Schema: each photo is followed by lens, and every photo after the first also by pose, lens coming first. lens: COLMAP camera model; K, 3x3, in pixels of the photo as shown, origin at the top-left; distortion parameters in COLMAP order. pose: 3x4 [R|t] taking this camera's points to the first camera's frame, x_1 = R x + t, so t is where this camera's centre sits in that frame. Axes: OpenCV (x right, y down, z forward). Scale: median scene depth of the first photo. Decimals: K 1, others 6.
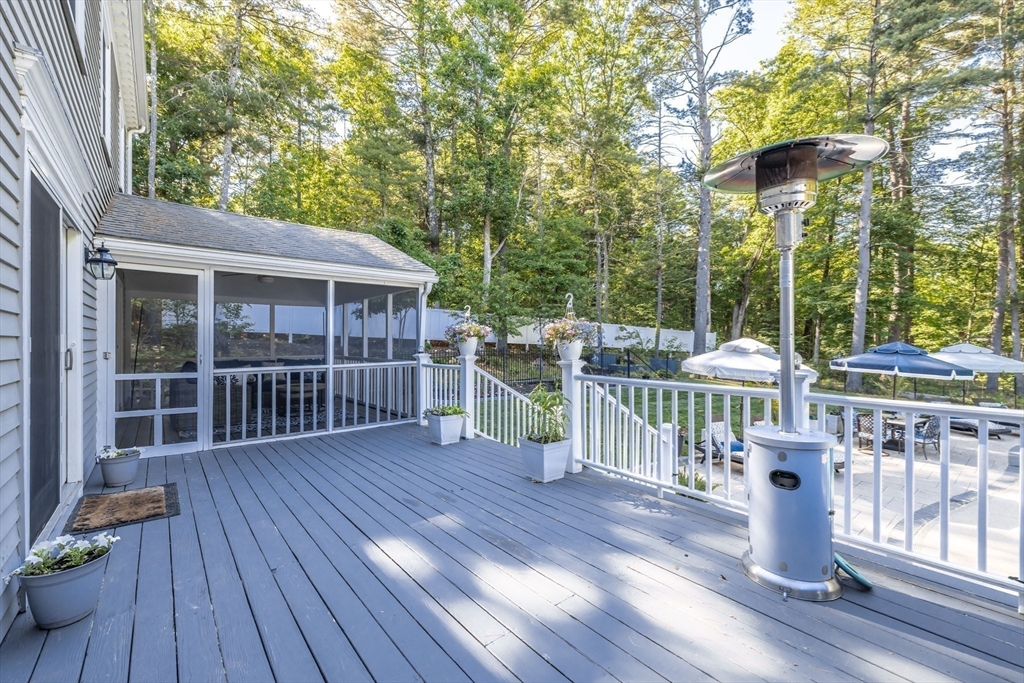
lens RADIAL K [[433.3, 0, 511.6], [0, 433.3, 344.1], [0, 0, 1]] dist [0.001438, 0.000720]
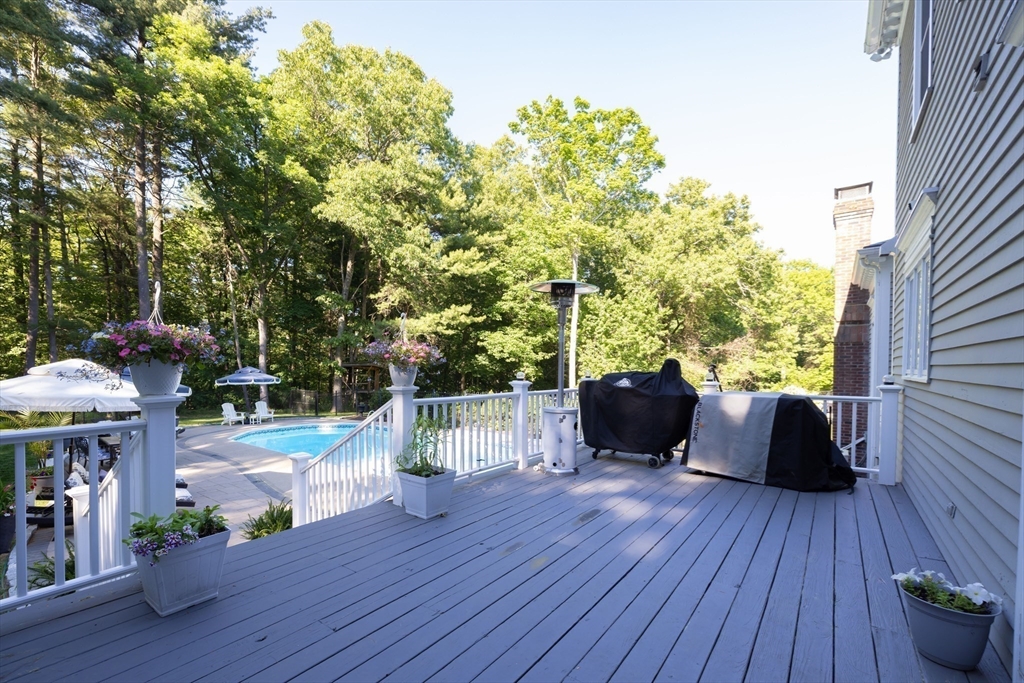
lens RADIAL K [[433.3, 0, 494.5], [0, 433.3, 378.1], [0, 0, 1]] dist [0.001438, 0.000720]
pose [[-0.214630, -0.029325, 0.976255, -0.569664], [0.001816, 0.999535, 0.030423, -0.003806], [-0.976694, 0.008303, -0.214477, 0.714147]]
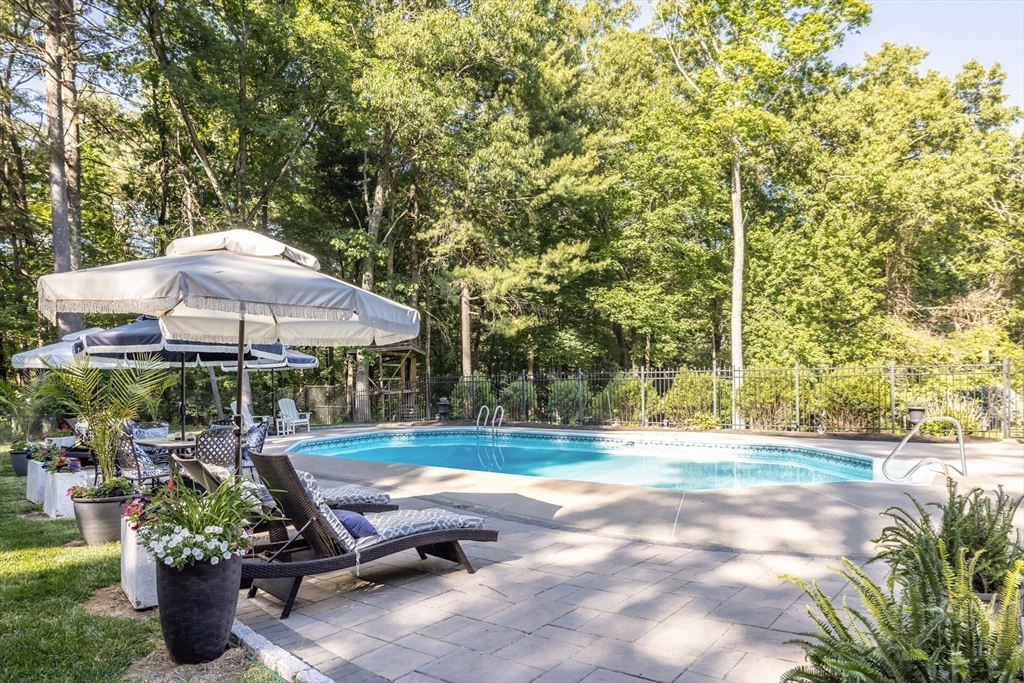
lens RADIAL K [[647.7, 0, 541.8], [0, 647.7, 372.0], [0, 0, 1]] dist [0.004322, -0.000407]
pose [[-0.225823, -0.013494, 0.974075, -0.049482], [0.030708, 0.999309, 0.020963, 0.147411], [-0.973684, 0.034646, -0.225253, 1.380117]]
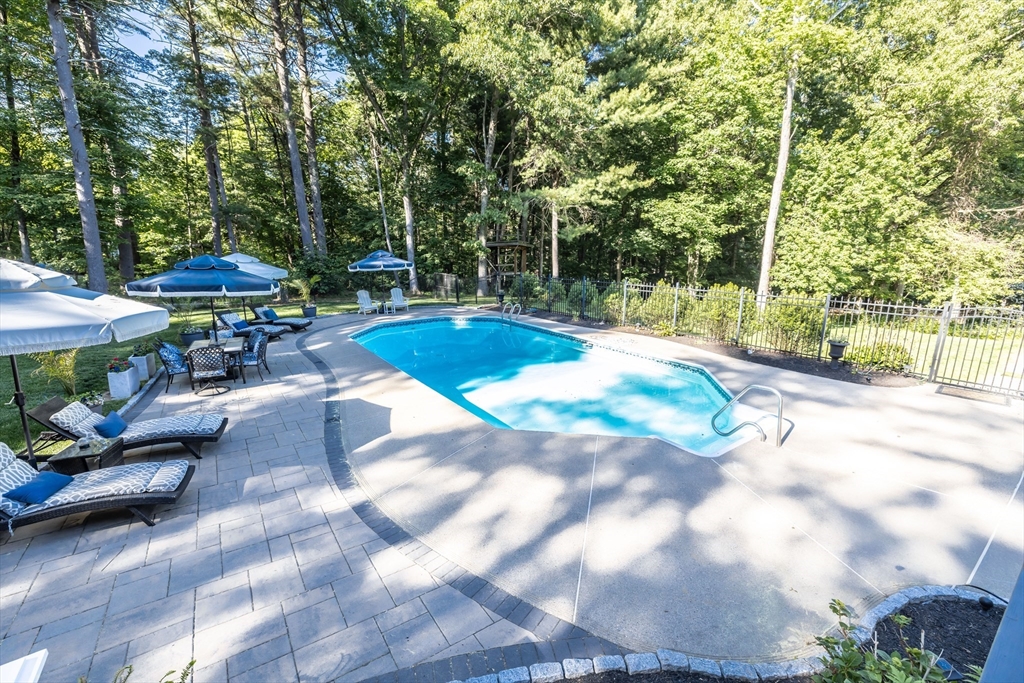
lens RADIAL K [[433.3, 0, 510.5], [0, 433.3, 345.7], [0, 0, 1]] dist [0.001438, 0.000720]
pose [[0.094514, -0.232047, 0.968102, 0.179064], [0.018576, 0.972697, 0.231335, -0.033025], [-0.995350, -0.003881, 0.096243, 0.636828]]
